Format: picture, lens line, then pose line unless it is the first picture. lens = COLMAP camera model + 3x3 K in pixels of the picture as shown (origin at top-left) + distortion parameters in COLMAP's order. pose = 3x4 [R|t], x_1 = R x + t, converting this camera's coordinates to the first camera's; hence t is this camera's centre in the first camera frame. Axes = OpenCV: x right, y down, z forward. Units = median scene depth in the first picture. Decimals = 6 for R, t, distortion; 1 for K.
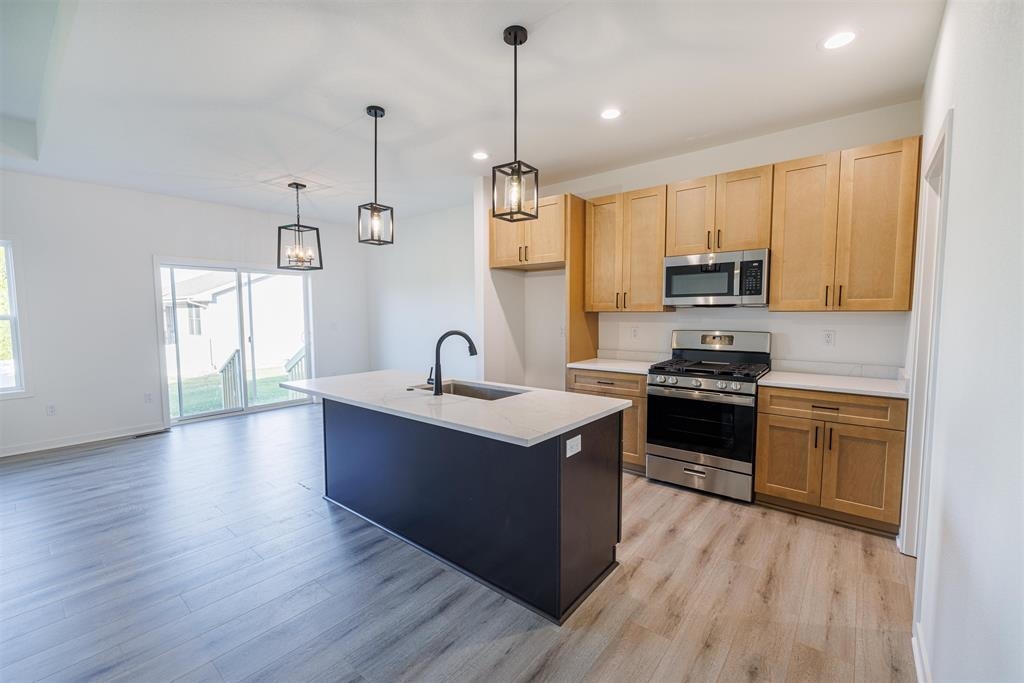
lens RADIAL K [[423.0, 0, 510.1], [0, 423.0, 342.4], [0, 0, 1]] dist [-0.001758, -0.000105]
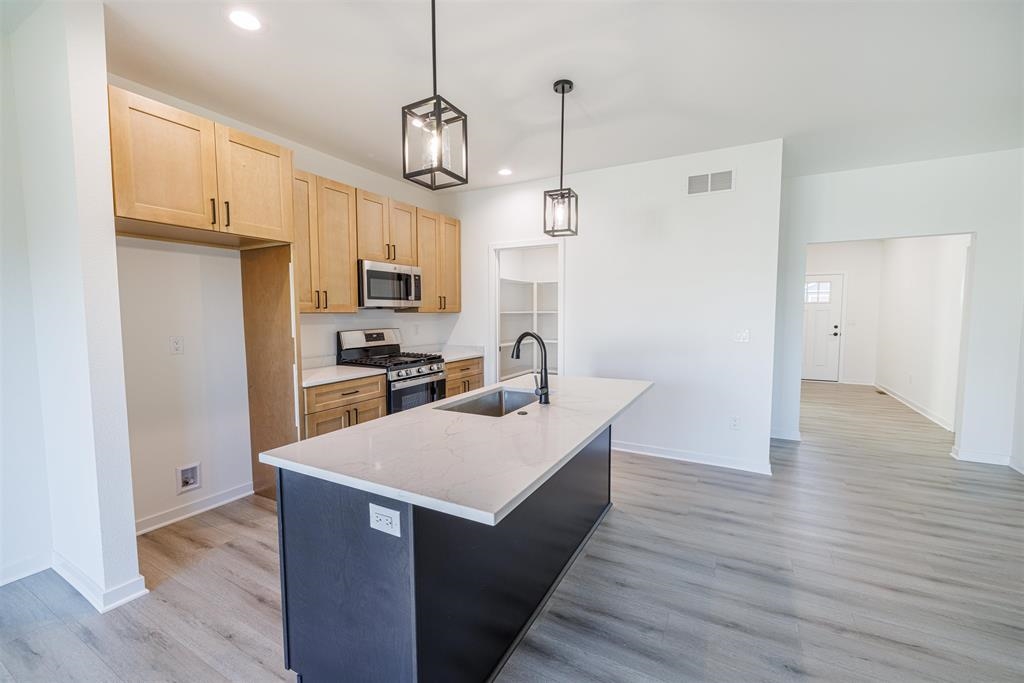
lens RADIAL K [[423.0, 0, 510.1], [0, 423.0, 342.4], [0, 0, 1]] dist [-0.001758, -0.000105]
pose [[-0.189263, -0.068797, 0.979513, -0.767303], [0.069987, 0.994060, 0.083341, -0.066516], [-0.979429, 0.084326, -0.183324, 0.910465]]
